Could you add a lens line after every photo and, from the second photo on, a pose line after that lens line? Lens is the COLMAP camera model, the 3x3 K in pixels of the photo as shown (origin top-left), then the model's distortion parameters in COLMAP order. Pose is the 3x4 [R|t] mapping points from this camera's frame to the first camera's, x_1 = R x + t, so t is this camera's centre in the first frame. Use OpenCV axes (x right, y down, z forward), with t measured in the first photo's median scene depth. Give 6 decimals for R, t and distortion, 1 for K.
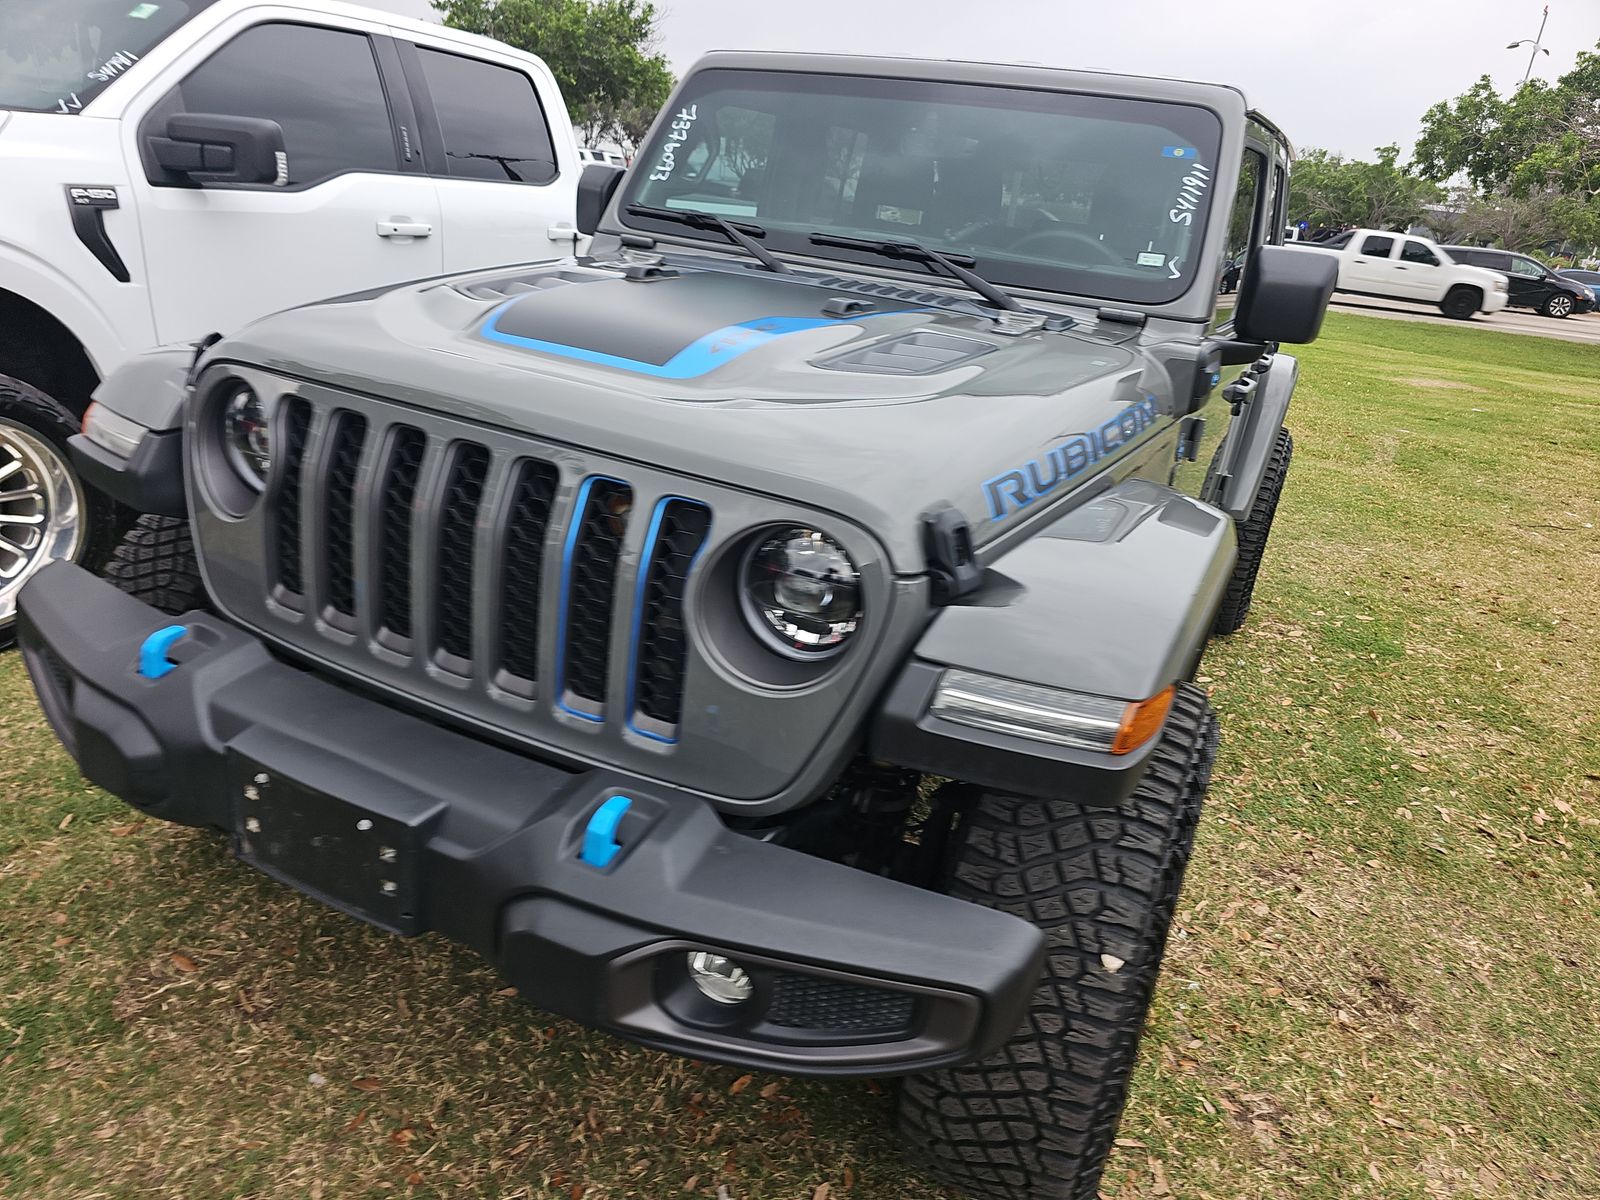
lens RADIAL K [[1086.3, 0, 784.9], [0, 1086.3, 591.9], [0, 0, 1]] dist [0.049496, -0.042745]
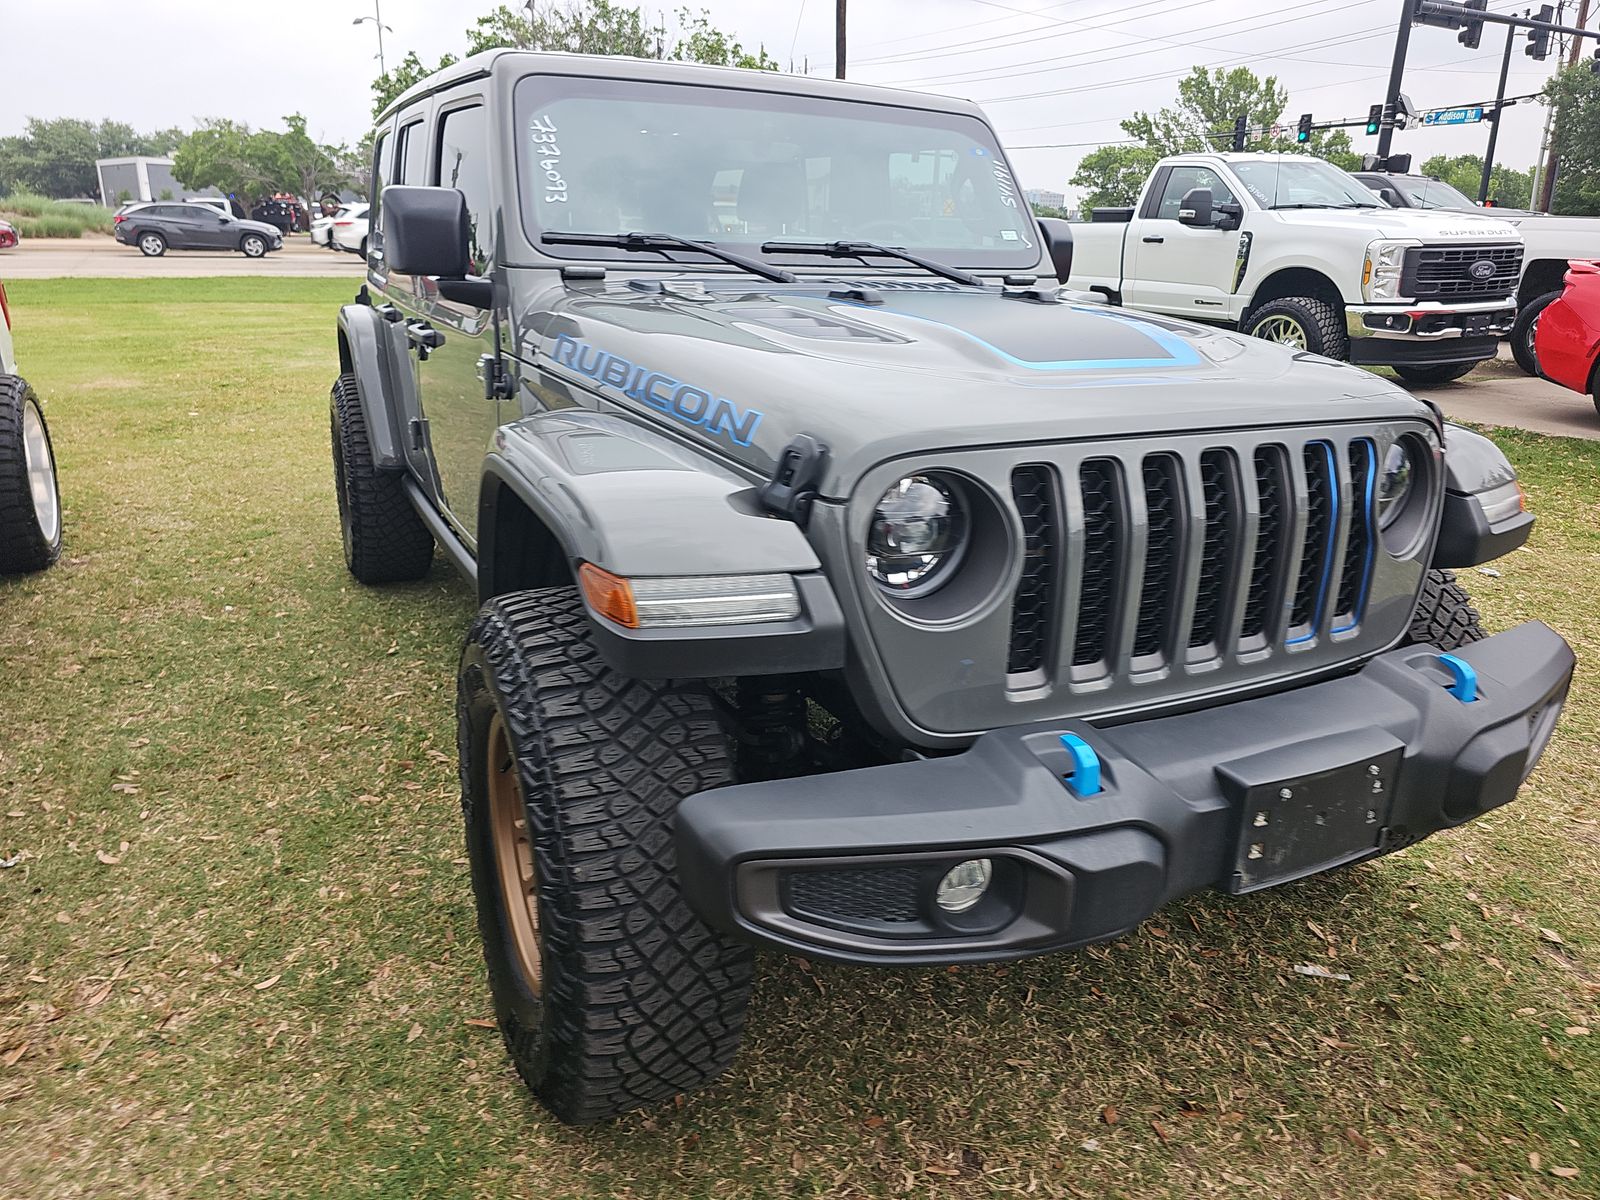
lens RADIAL K [[1091.2, 0, 795.8], [0, 1091.2, 580.9], [0, 0, 1]] dist [0.048610, -0.050286]
pose [[0.590130, -0.329541, 0.736986, -0.906739], [0.316611, 0.934232, 0.164217, -0.213087], [-0.742633, 0.136428, 0.655655, 0.388347]]
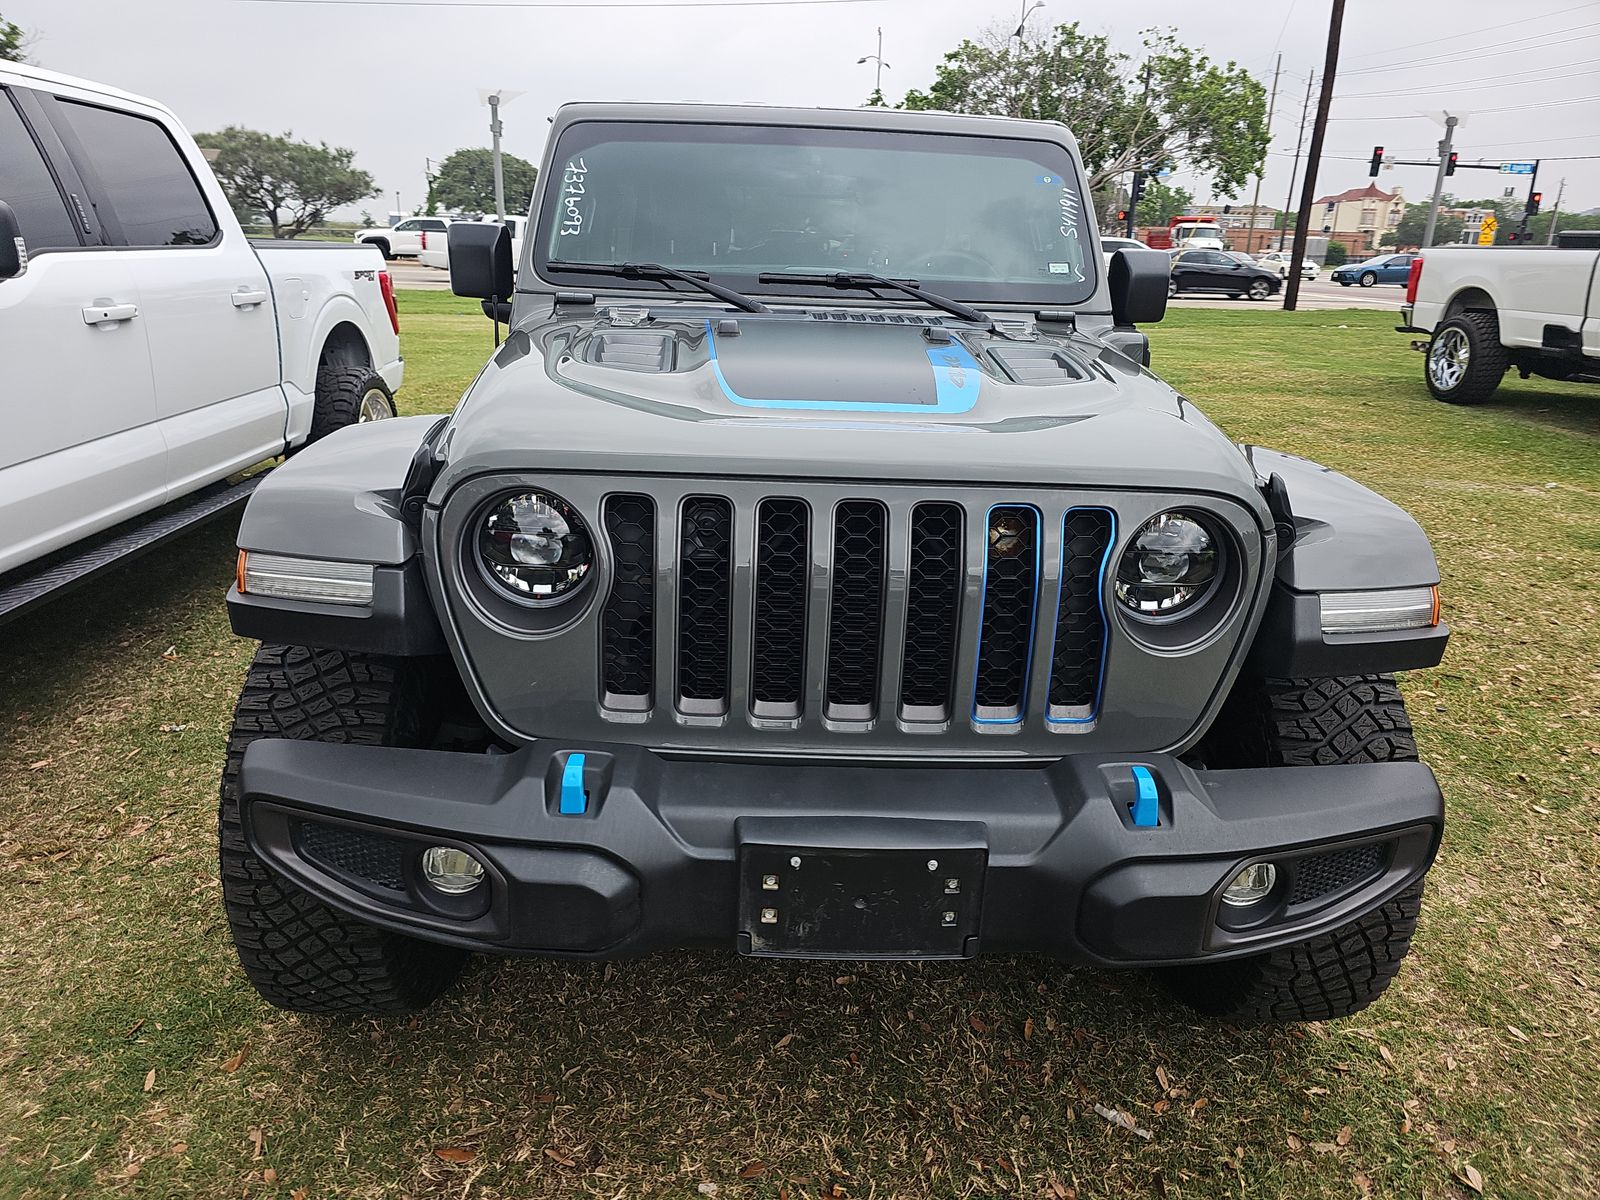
lens RADIAL K [[1086.3, 0, 784.9], [0, 1086.3, 591.9], [0, 0, 1]] dist [0.049496, -0.042745]
pose [[0.877235, -0.219460, 0.426961, -0.528098], [0.225043, 0.973605, 0.038062, -0.068406], [-0.424044, 0.062695, 0.903469, 0.055640]]
